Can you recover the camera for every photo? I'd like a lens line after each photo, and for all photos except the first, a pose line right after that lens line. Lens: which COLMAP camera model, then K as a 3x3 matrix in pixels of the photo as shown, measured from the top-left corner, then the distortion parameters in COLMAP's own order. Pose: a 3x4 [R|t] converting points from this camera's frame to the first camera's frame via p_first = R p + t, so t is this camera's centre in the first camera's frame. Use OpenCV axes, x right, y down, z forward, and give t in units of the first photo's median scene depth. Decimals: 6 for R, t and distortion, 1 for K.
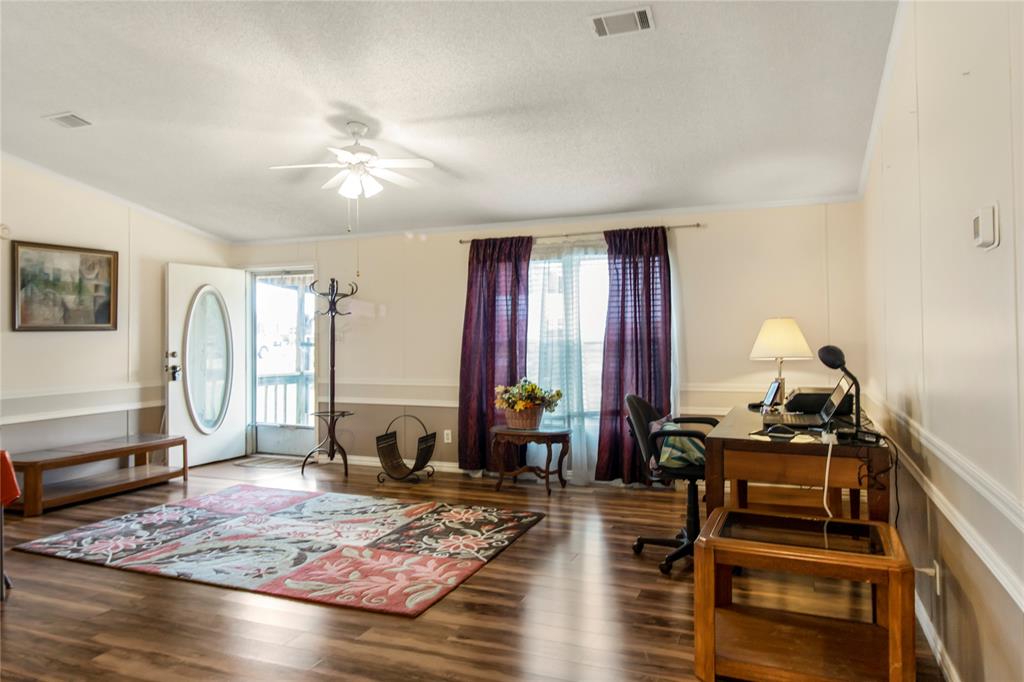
lens RADIAL K [[668.0, 0, 513.8], [0, 668.0, 324.7], [0, 0, 1]] dist [0.002701, 0.001182]
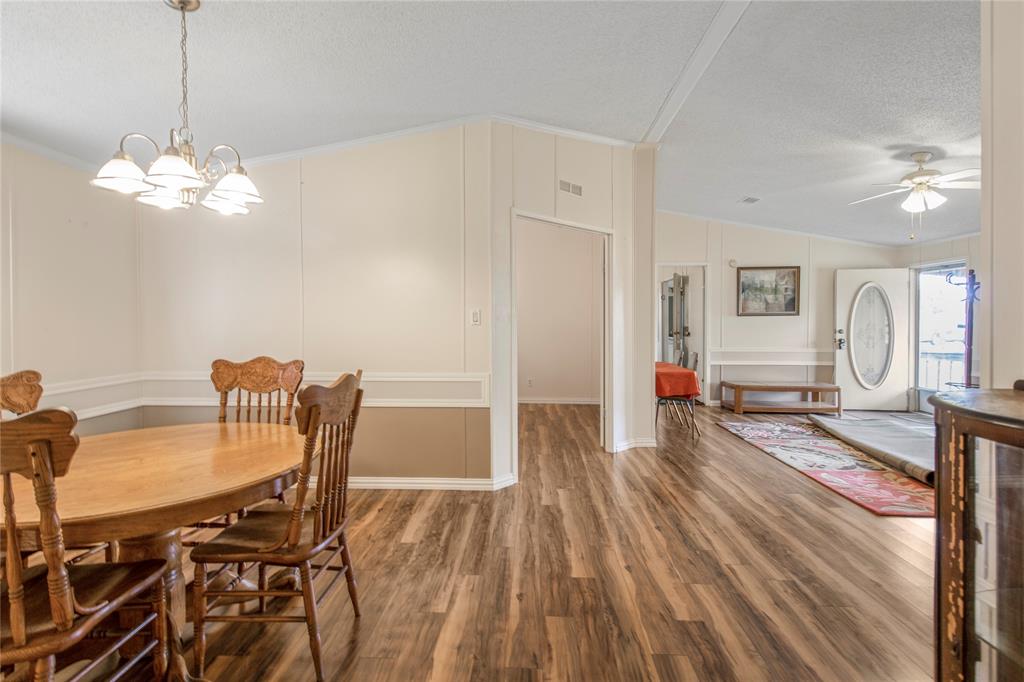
lens RADIAL K [[482.5, 0, 512.0], [0, 482.5, 341.0], [0, 0, 1]] dist [0.001892, 0.000219]
pose [[0.325693, 0.046180, -0.944347, 0.285669], [0.013058, 0.998492, 0.053331, -0.000736], [0.945385, -0.029701, 0.324599, -0.036371]]
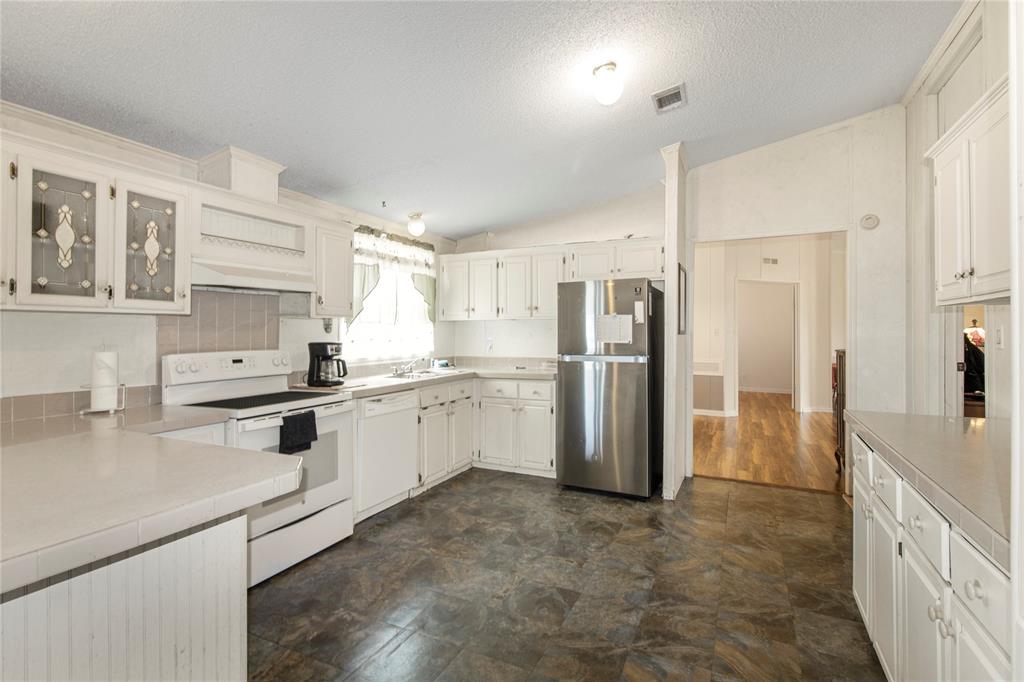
lens RADIAL K [[468.1, 0, 510.2], [0, 468.1, 330.9], [0, 0, 1]] dist [-0.003281, -0.000622]
pose [[-0.089409, 0.001652, -0.995994, 7.010953], [0.011018, 0.999939, 0.000669, -0.066219], [0.995934, -0.010915, -0.089422, -2.745883]]
